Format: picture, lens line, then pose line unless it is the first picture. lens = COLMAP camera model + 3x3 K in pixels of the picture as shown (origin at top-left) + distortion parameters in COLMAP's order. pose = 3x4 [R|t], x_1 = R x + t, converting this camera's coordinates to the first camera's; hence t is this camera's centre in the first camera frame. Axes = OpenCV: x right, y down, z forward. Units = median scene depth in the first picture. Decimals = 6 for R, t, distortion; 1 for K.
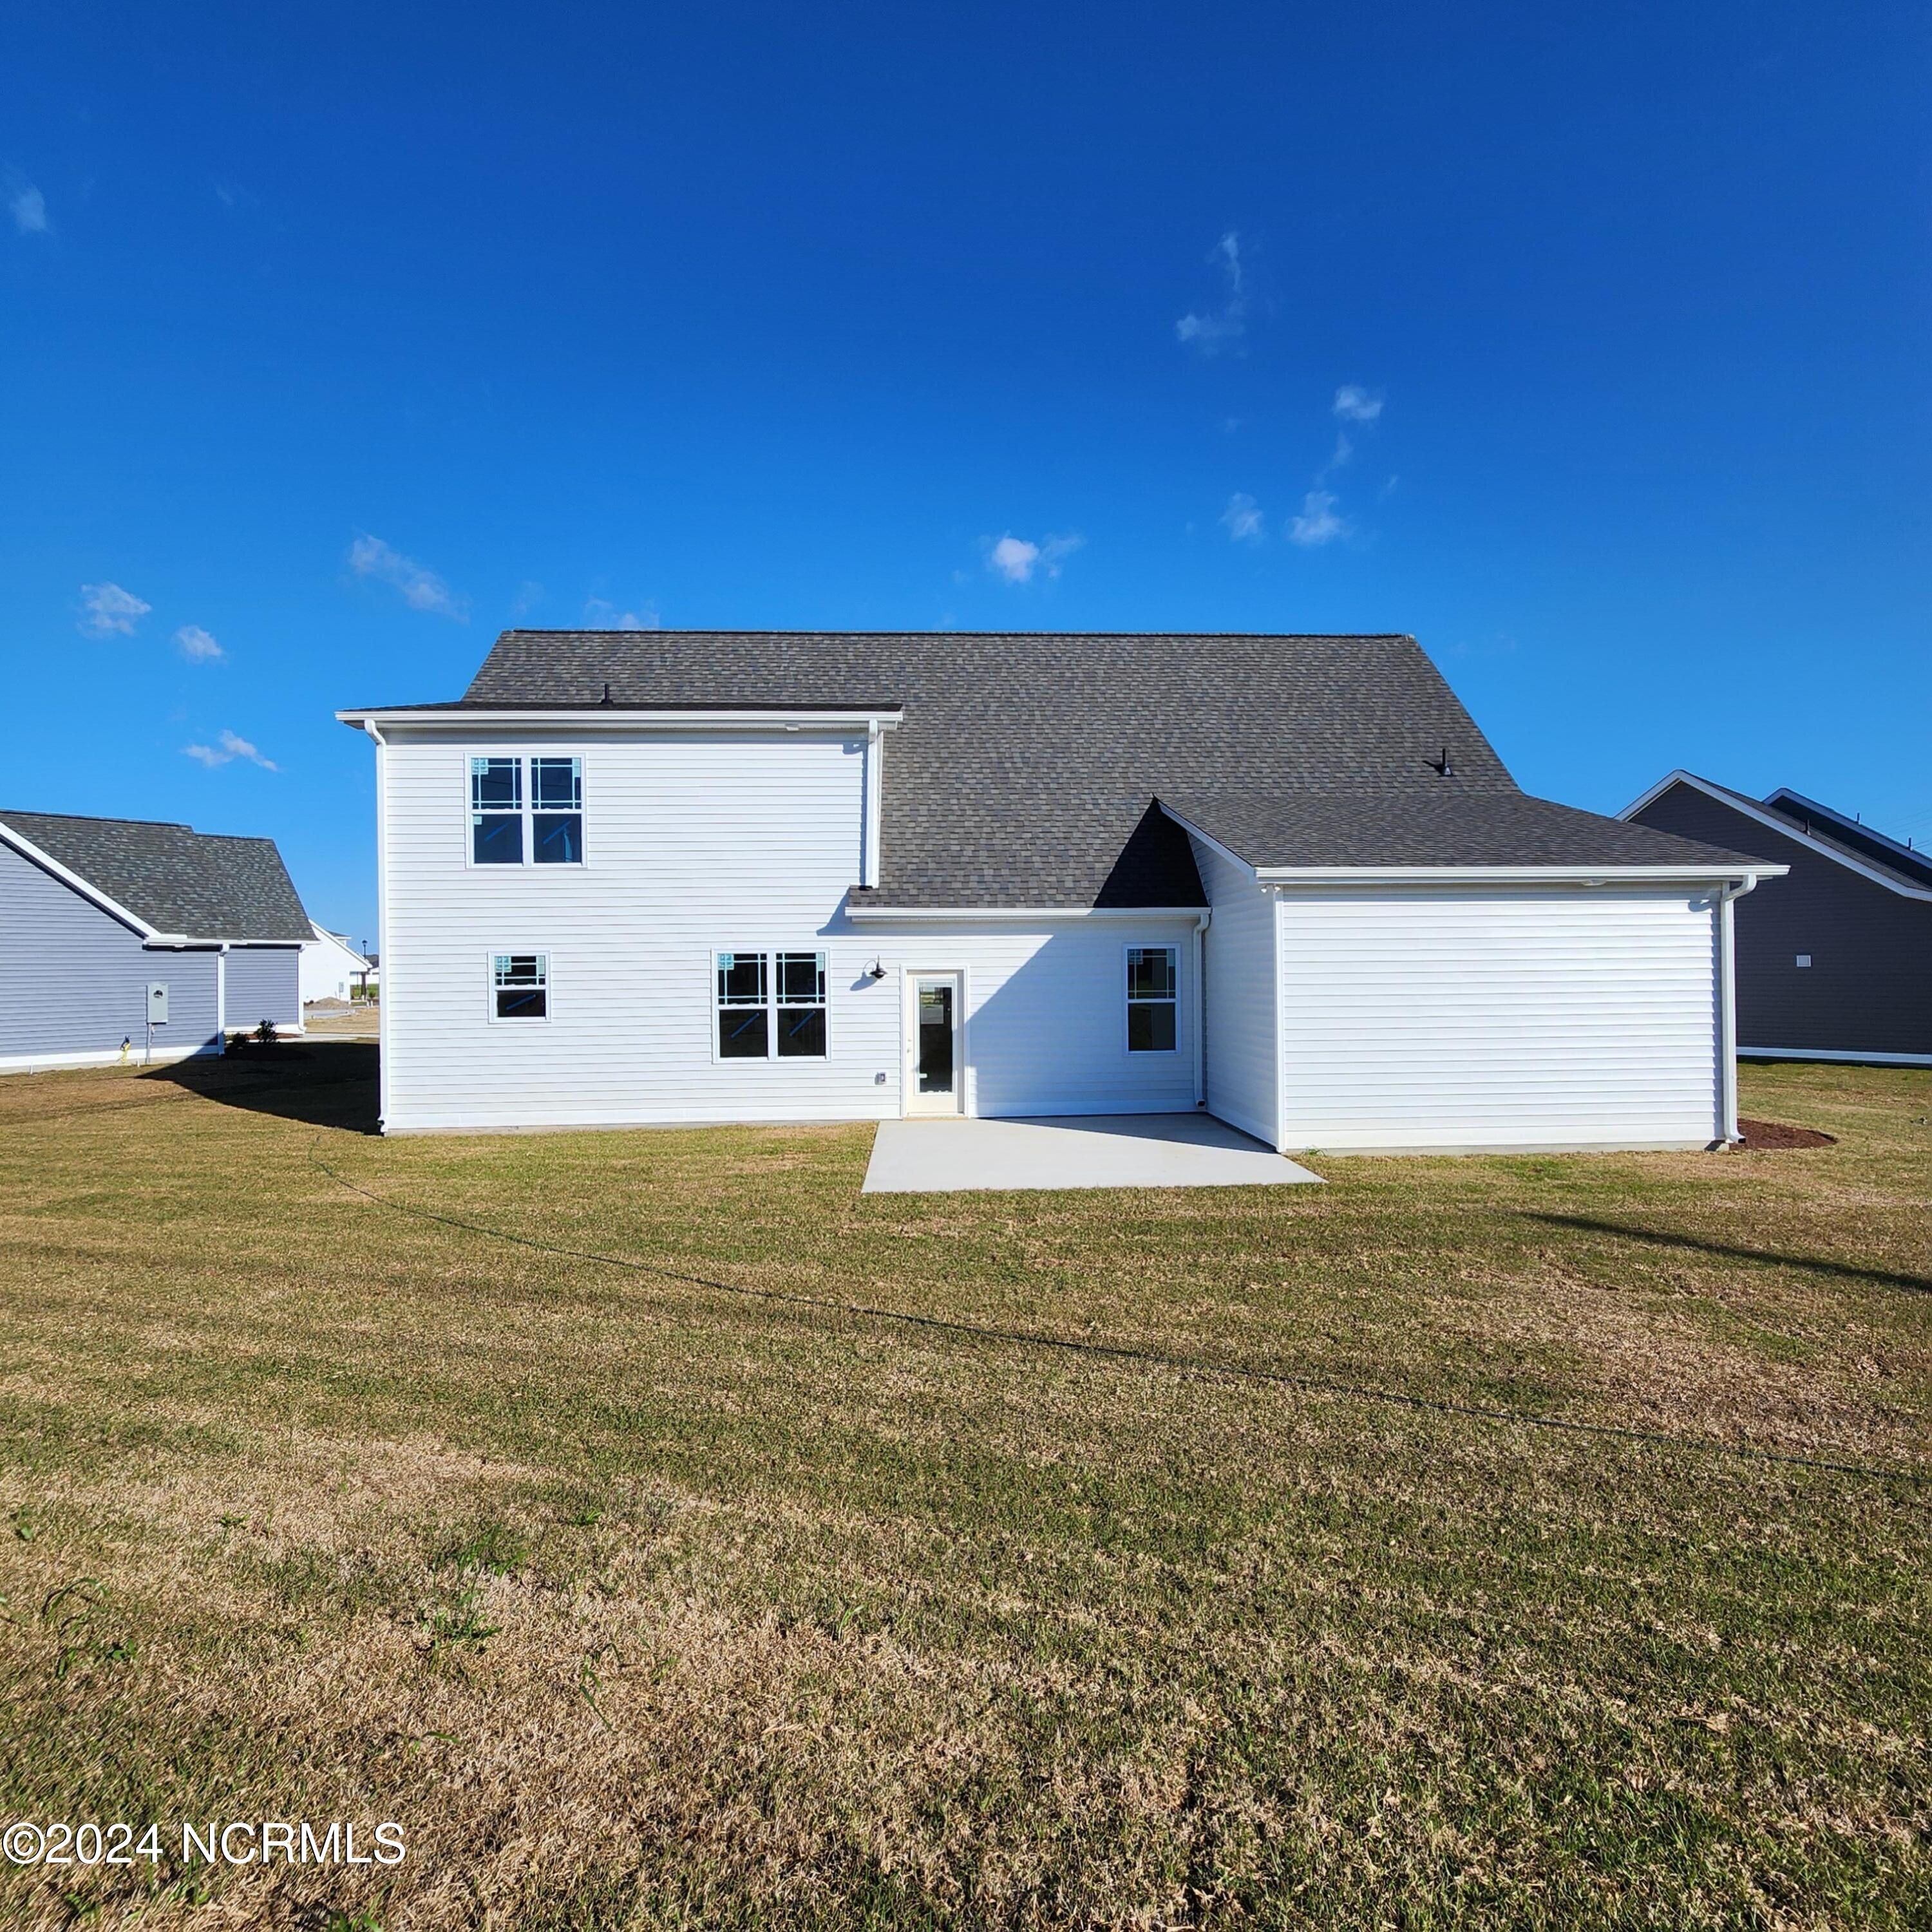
lens RADIAL K [[1050.8, 0, 985.9], [0, 1050.8, 961.8], [0, 0, 1]] dist [0.001835, 0.000823]
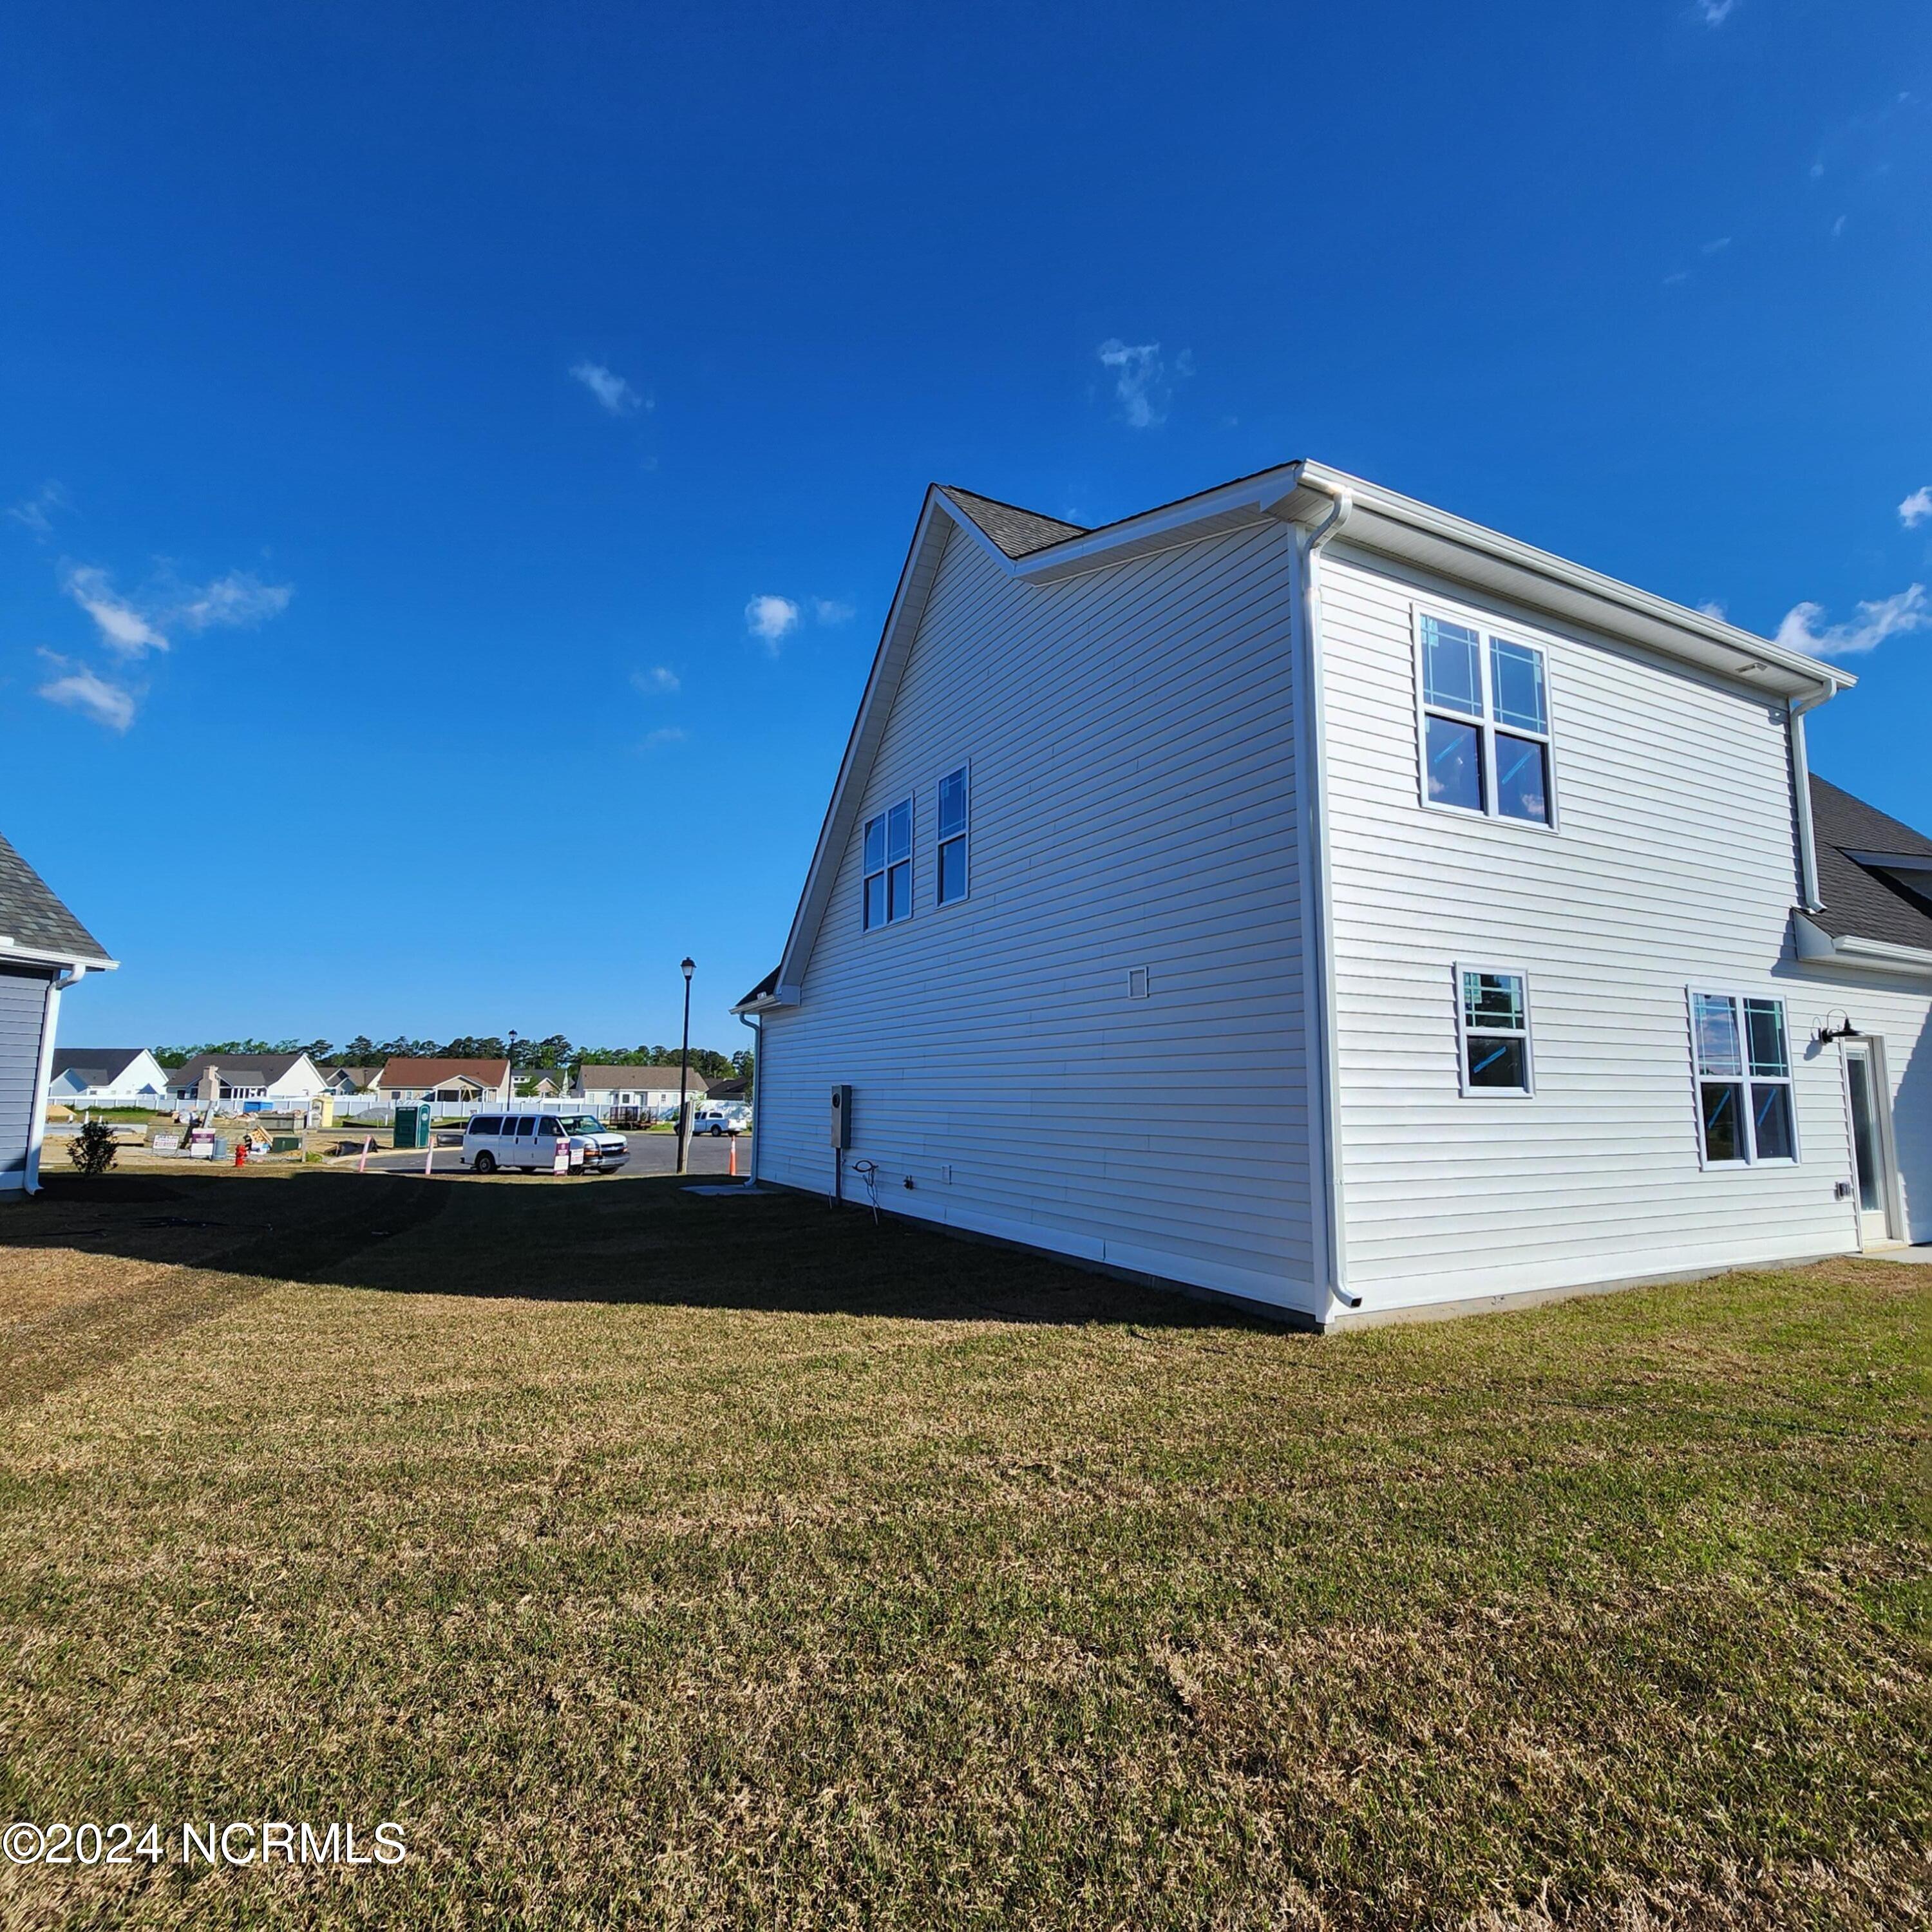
lens RADIAL K [[1050.8, 0, 985.9], [0, 1050.8, 961.8], [0, 0, 1]] dist [0.001835, 0.000823]
pose [[0.903973, 0.071982, 0.421488, -0.910745], [-0.019263, 0.991583, -0.128031, 0.062870], [-0.427156, 0.107618, 0.897751, 0.616783]]
